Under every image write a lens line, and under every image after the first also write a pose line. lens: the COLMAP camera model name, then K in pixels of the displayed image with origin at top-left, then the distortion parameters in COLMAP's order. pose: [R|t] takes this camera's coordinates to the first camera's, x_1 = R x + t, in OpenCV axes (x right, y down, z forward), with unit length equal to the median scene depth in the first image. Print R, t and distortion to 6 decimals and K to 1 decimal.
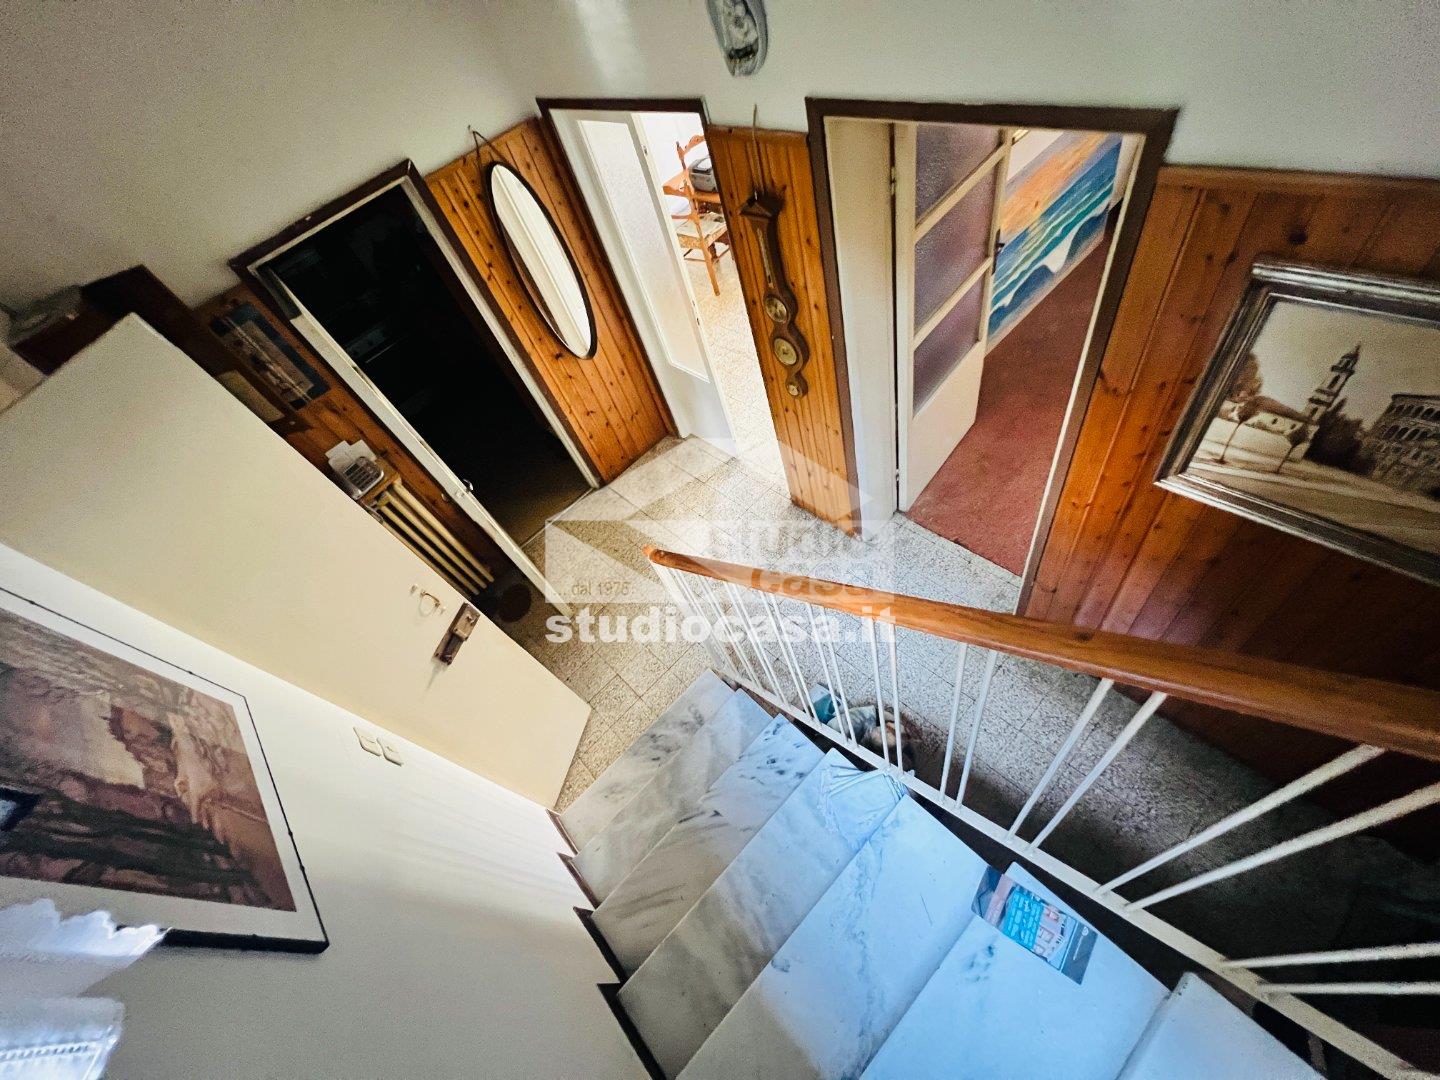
lens RADIAL K [[577.4, 0, 721.8], [0, 577.4, 542.7], [0, 0, 1]] dist [0.000866, 0.000095]
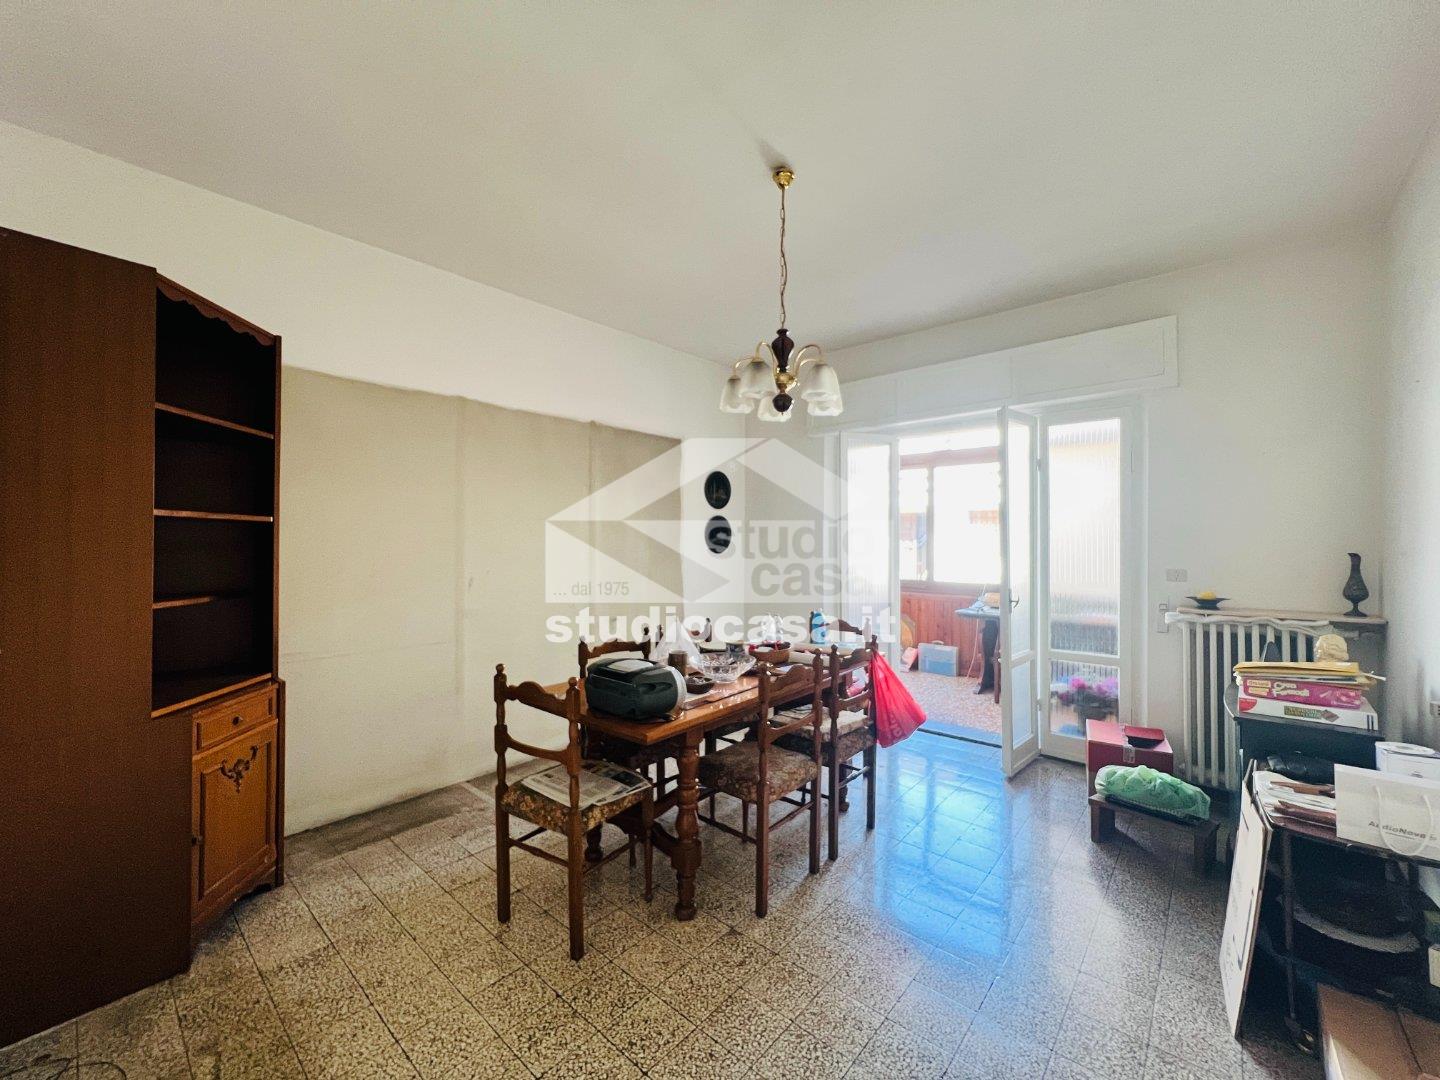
lens RADIAL K [[577.4, 0, 725.1], [0, 577.4, 542.6], [0, 0, 1]] dist [0.000866, 0.000095]
pose [[0.965247, 0.247222, 0.084736, -0.013191], [-0.080002, 0.588190, -0.804756, -0.312553], [-0.248795, 0.770009, 0.587527, 0.577454]]
